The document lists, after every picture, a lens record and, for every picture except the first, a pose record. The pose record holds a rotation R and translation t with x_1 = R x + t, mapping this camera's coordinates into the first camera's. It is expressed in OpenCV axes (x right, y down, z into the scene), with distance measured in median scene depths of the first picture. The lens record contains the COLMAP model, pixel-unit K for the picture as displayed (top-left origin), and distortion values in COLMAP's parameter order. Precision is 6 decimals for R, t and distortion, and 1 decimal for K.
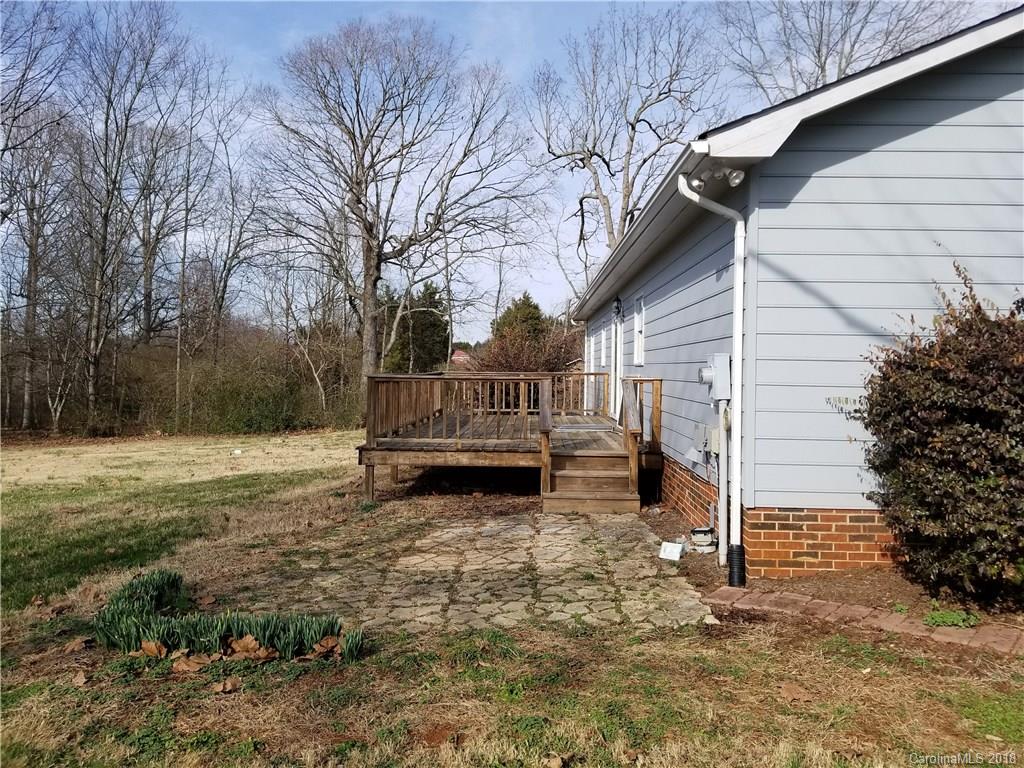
lens RADIAL K [[772.2, 0, 485.2], [0, 772.2, 381.2], [0, 0, 1]] dist [0.000116, 0.000647]
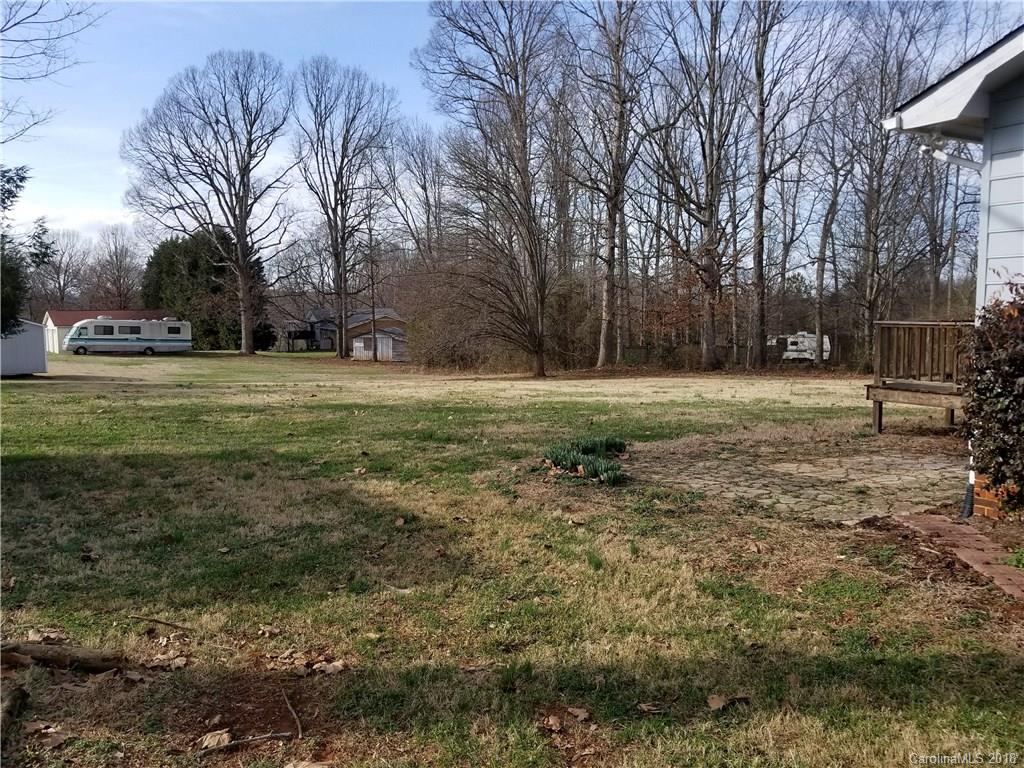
lens RADIAL K [[772.2, 0, 485.2], [0, 772.2, 381.2], [0, 0, 1]] dist [0.000116, 0.000647]
pose [[0.488322, 0.064390, -0.870285, 0.560956], [0.001629, 0.997205, 0.074694, -0.006238], [0.872662, -0.037892, 0.486852, -0.053681]]
